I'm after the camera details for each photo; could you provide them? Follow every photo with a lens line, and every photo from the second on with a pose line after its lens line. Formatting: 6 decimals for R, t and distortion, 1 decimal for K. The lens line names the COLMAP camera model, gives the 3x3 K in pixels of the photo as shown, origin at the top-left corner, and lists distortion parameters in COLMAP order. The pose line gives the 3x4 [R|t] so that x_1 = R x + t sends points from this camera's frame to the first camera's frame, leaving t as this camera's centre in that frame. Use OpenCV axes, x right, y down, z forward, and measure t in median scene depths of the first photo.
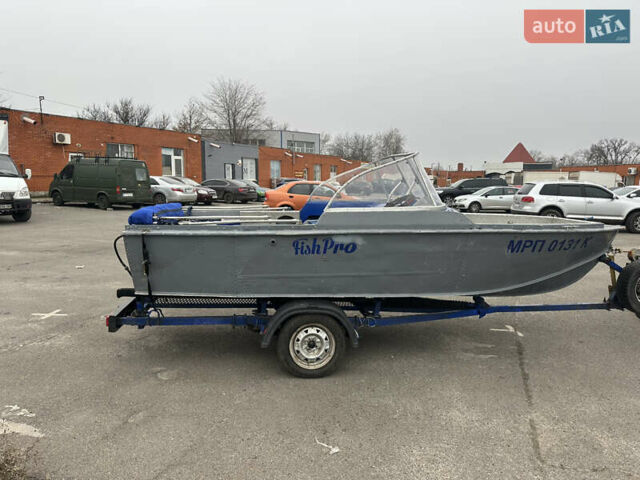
lens RADIAL K [[498.0, 0, 332.8], [0, 498.0, 239.9], [0, 0, 1]] dist [0.199735, -0.400965]
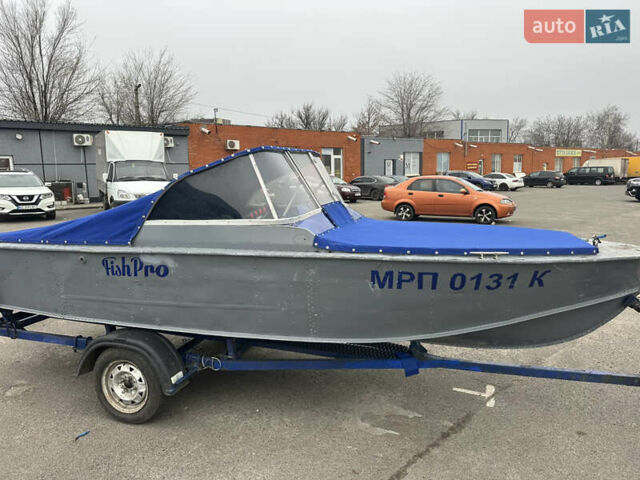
lens RADIAL K [[495.6, 0, 320.0], [0, 495.6, 240.0], [0, 0, 1]] dist [0.083361, -0.120248]
pose [[0.892329, 0.027916, -0.450522, 0.147495], [-0.021947, 0.999589, 0.018469, -0.012690], [0.450852, -0.006593, 0.892574, 0.097116]]
